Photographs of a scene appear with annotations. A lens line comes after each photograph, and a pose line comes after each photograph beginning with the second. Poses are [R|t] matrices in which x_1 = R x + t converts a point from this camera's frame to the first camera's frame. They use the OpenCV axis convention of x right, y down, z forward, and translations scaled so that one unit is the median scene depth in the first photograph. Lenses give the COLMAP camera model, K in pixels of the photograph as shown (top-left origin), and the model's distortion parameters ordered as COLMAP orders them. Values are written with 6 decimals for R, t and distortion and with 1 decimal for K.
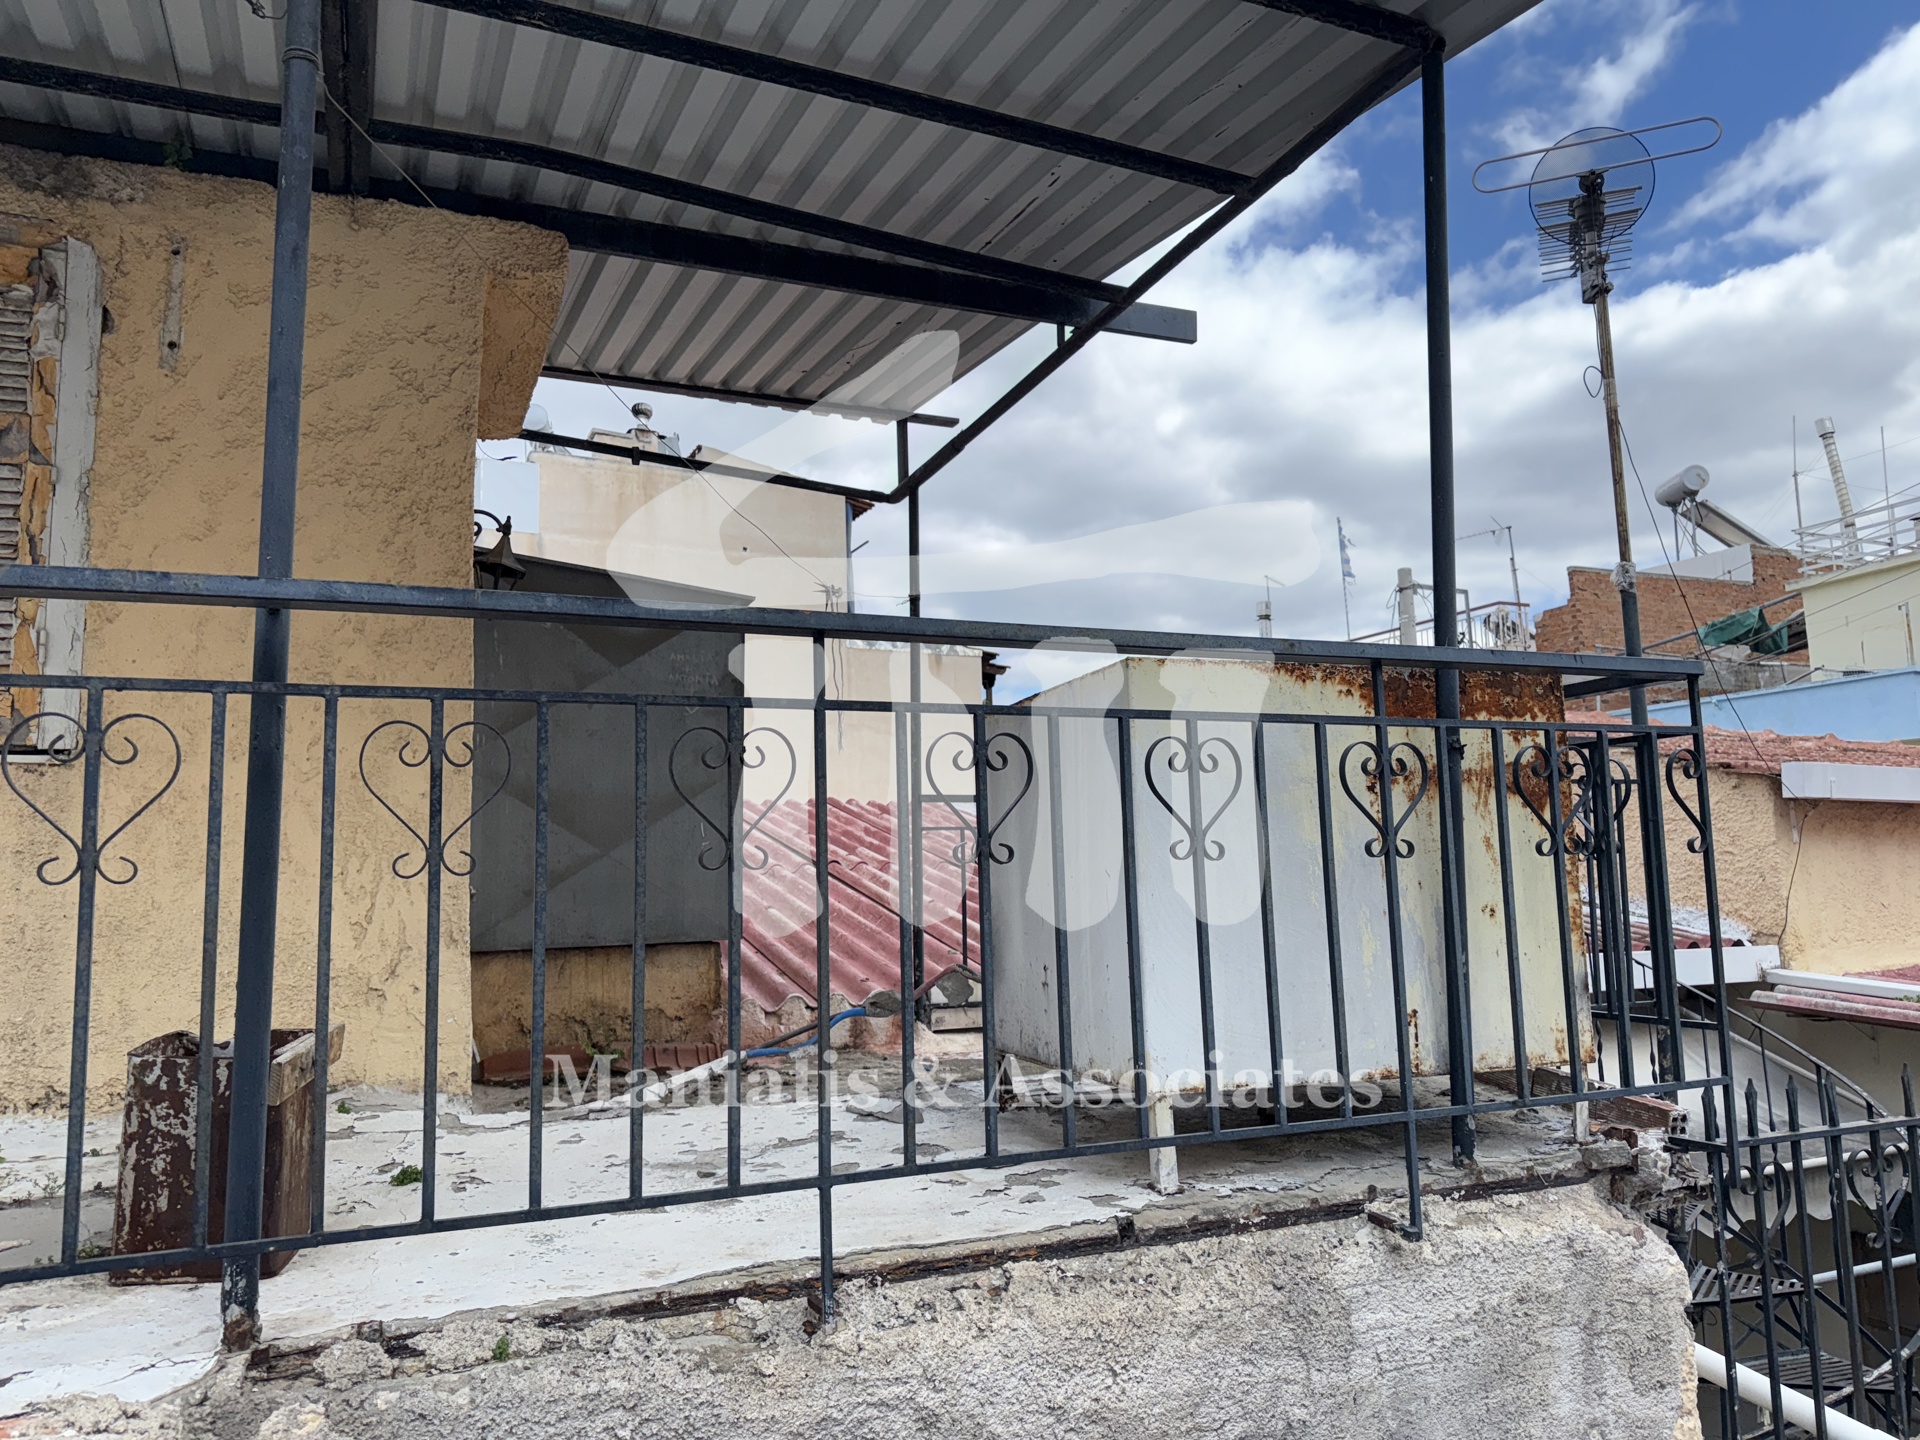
lens RADIAL K [[1341.6, 0, 965.0], [0, 1341.6, 755.8], [0, 0, 1]] dist [0.011733, -0.009561]
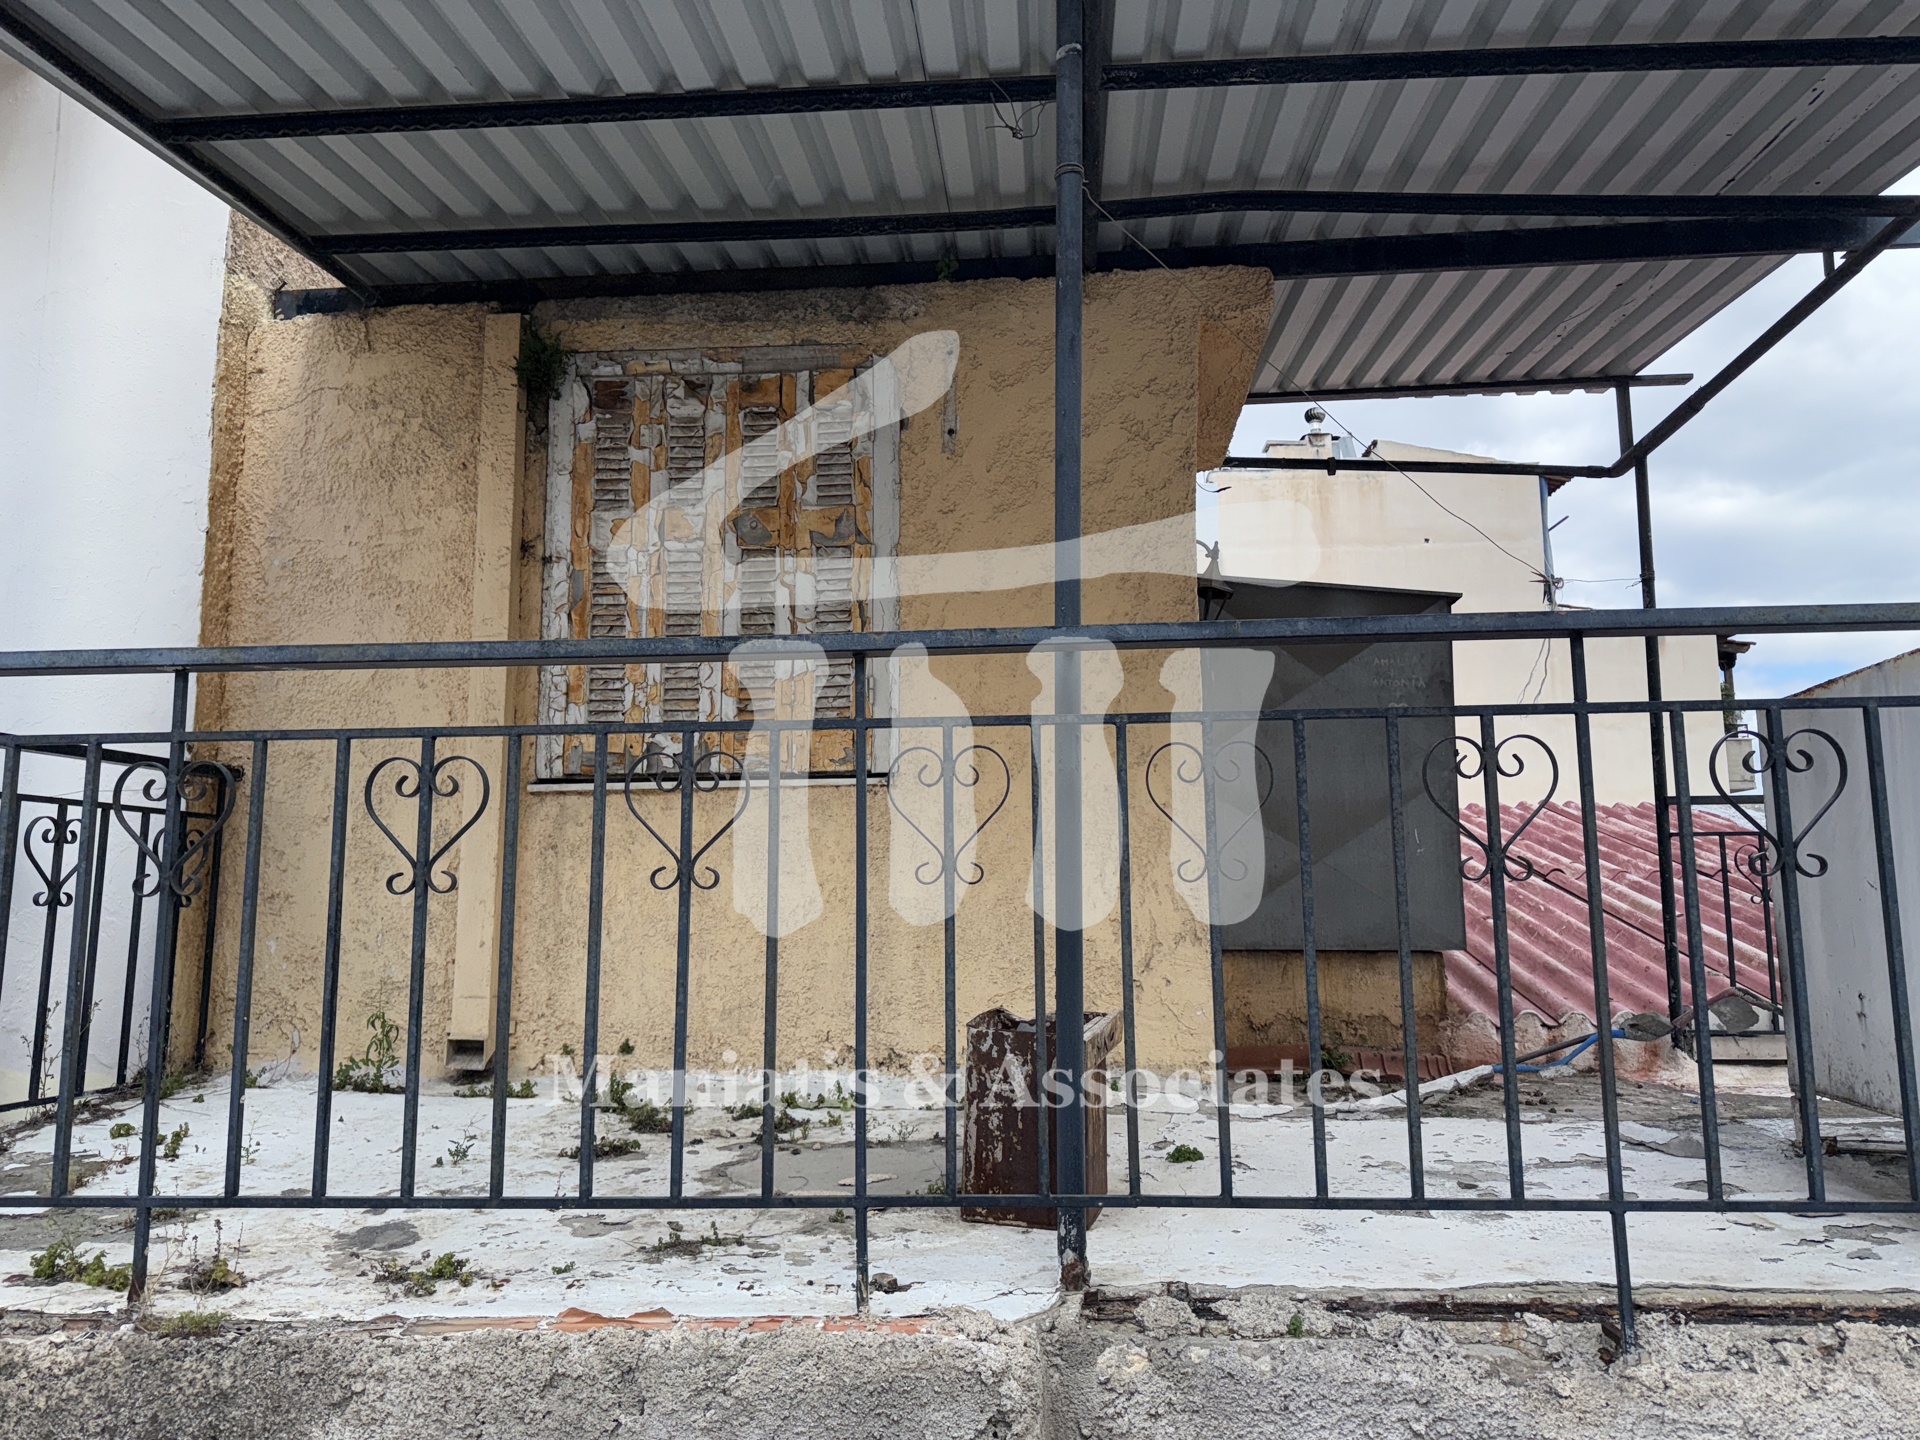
lens RADIAL K [[1382.0, 0, 960.7], [0, 1382.0, 736.9], [0, 0, 1]] dist [0.029061, -0.022041]
pose [[0.889112, -0.042443, -0.455718, -0.052712], [0.034950, 0.999080, -0.024860, -0.008435], [0.456354, 0.006176, 0.889777, -0.100581]]
